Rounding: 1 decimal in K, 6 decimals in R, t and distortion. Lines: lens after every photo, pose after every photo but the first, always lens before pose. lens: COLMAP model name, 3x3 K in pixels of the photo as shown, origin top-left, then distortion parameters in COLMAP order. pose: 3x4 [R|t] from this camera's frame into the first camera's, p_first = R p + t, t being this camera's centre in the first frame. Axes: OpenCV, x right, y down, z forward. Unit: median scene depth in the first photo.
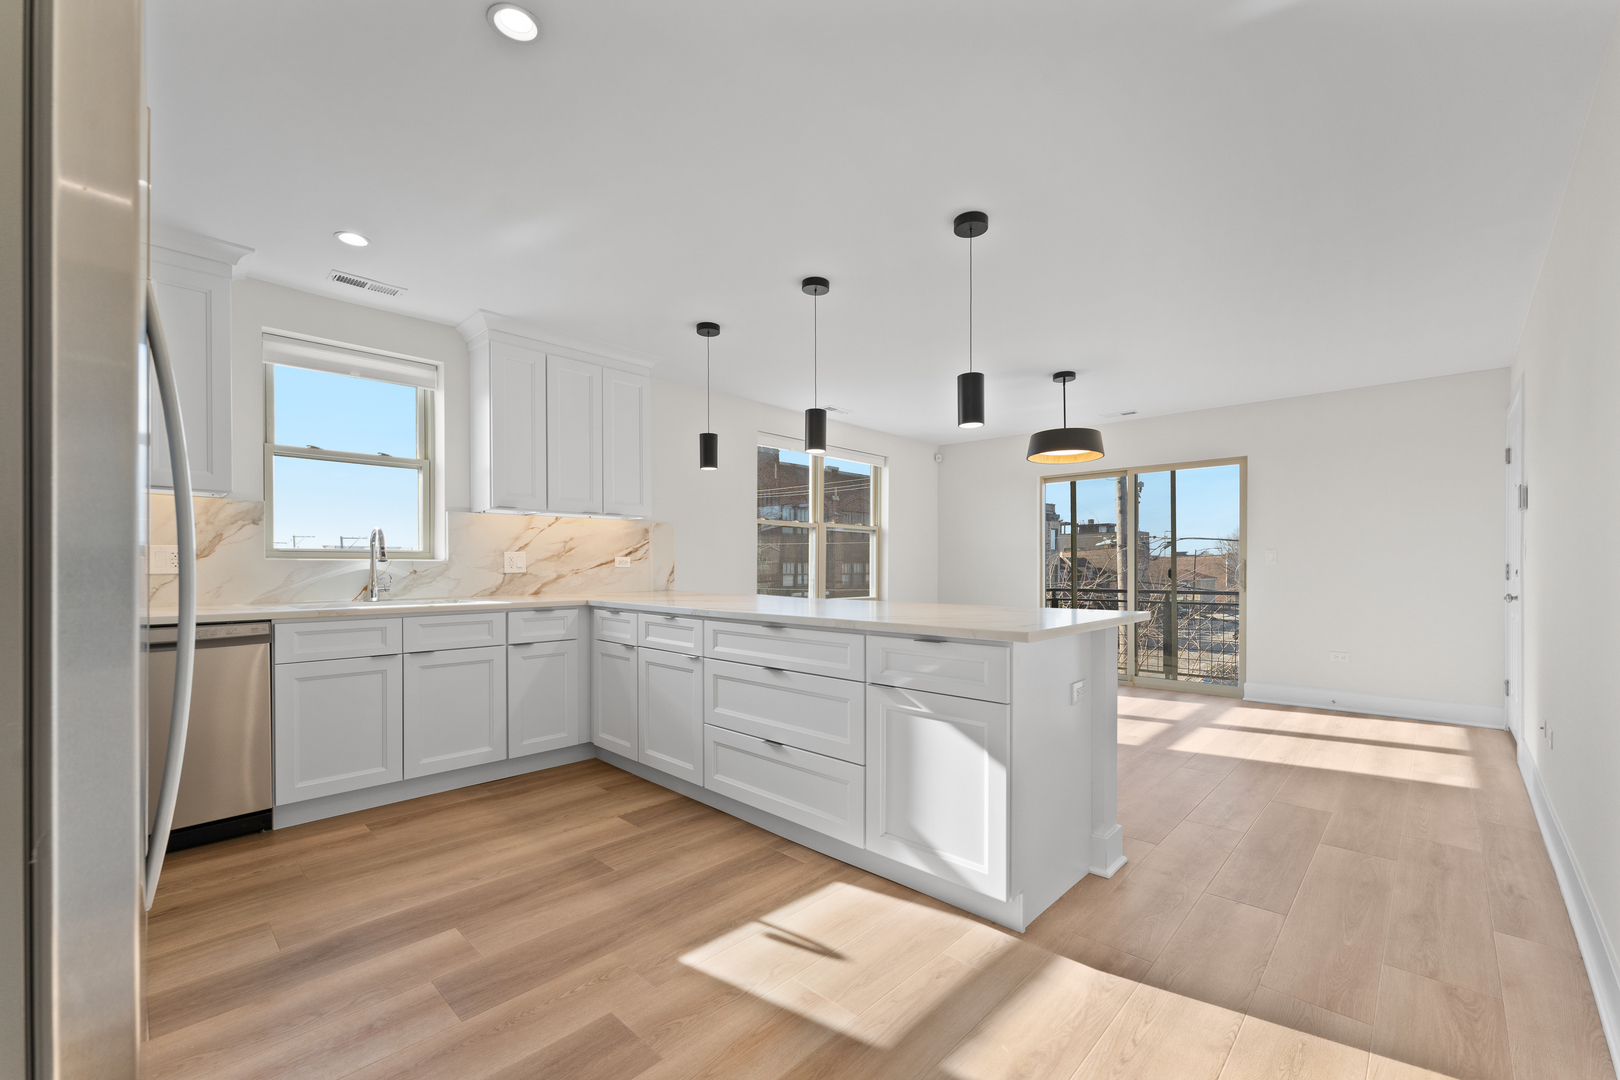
lens RADIAL K [[652.5, 0, 818.9], [0, 652.5, 575.6], [0, 0, 1]] dist [0.002862, -0.000817]
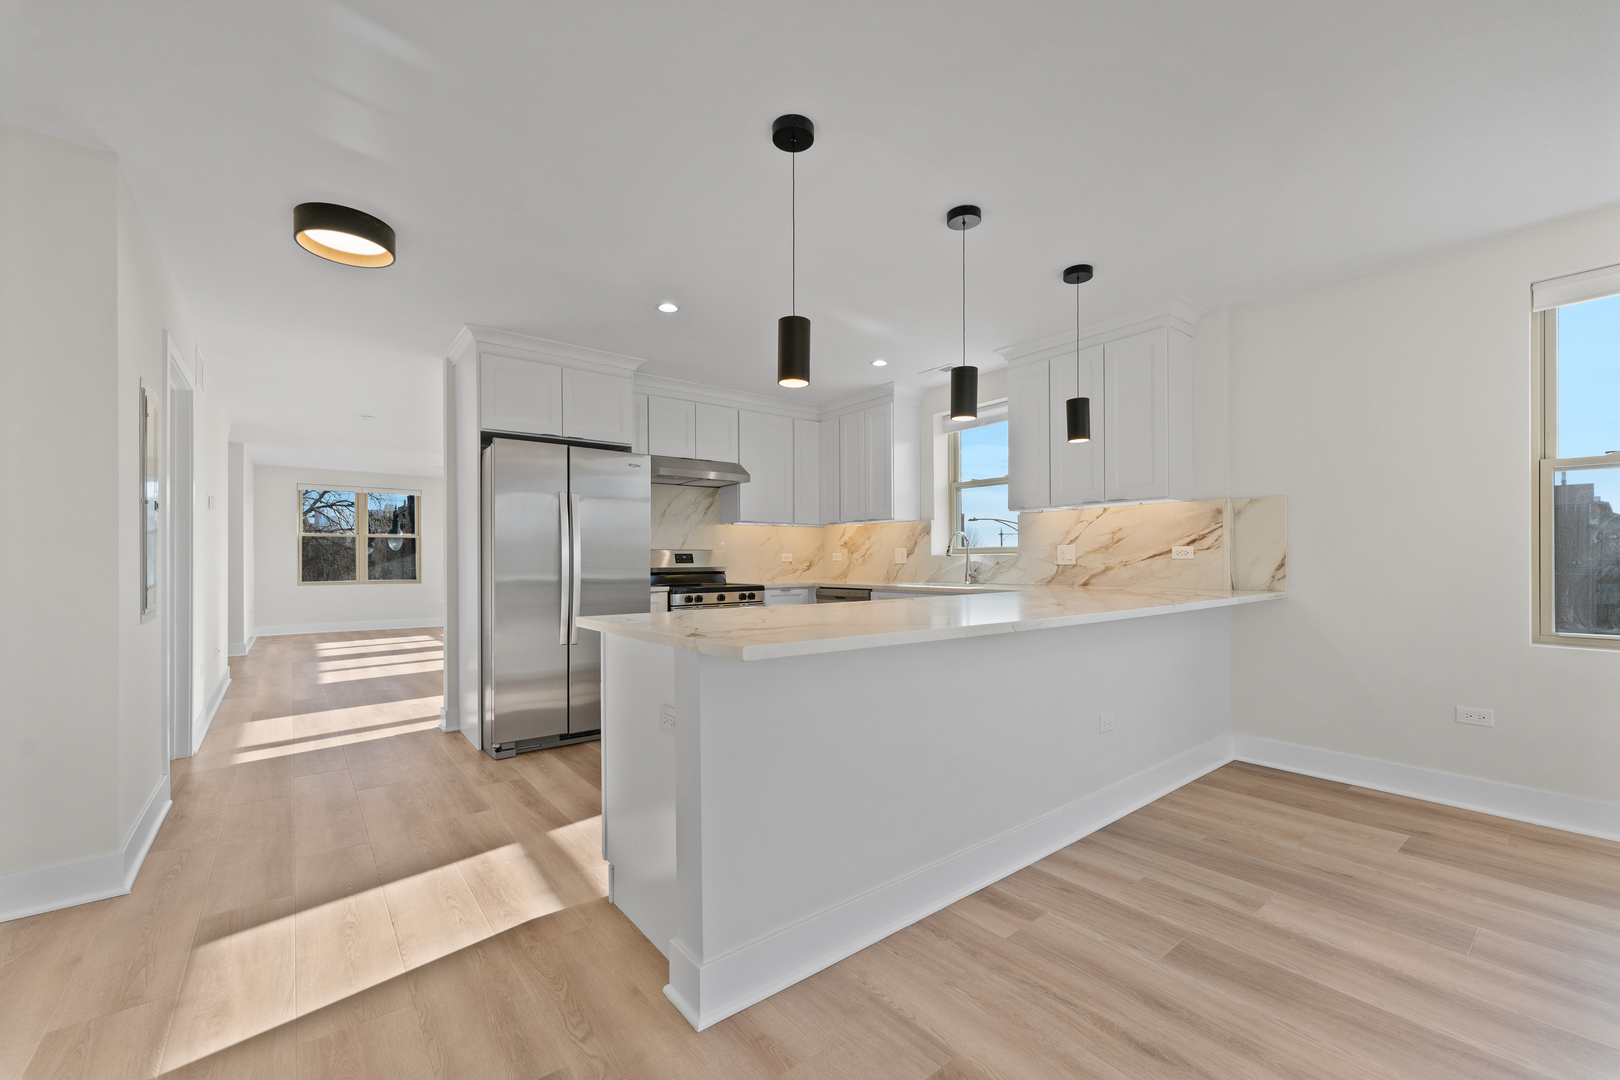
lens RADIAL K [[652.5, 0, 809.8], [0, 652.5, 557.2], [0, 0, 1]] dist [0.002862, -0.000817]
pose [[-0.140642, -0.004139, -0.990052, 0.760059], [-0.009639, 0.999950, -0.002811, -0.009992], [0.990014, 0.009147, -0.140674, 0.841203]]
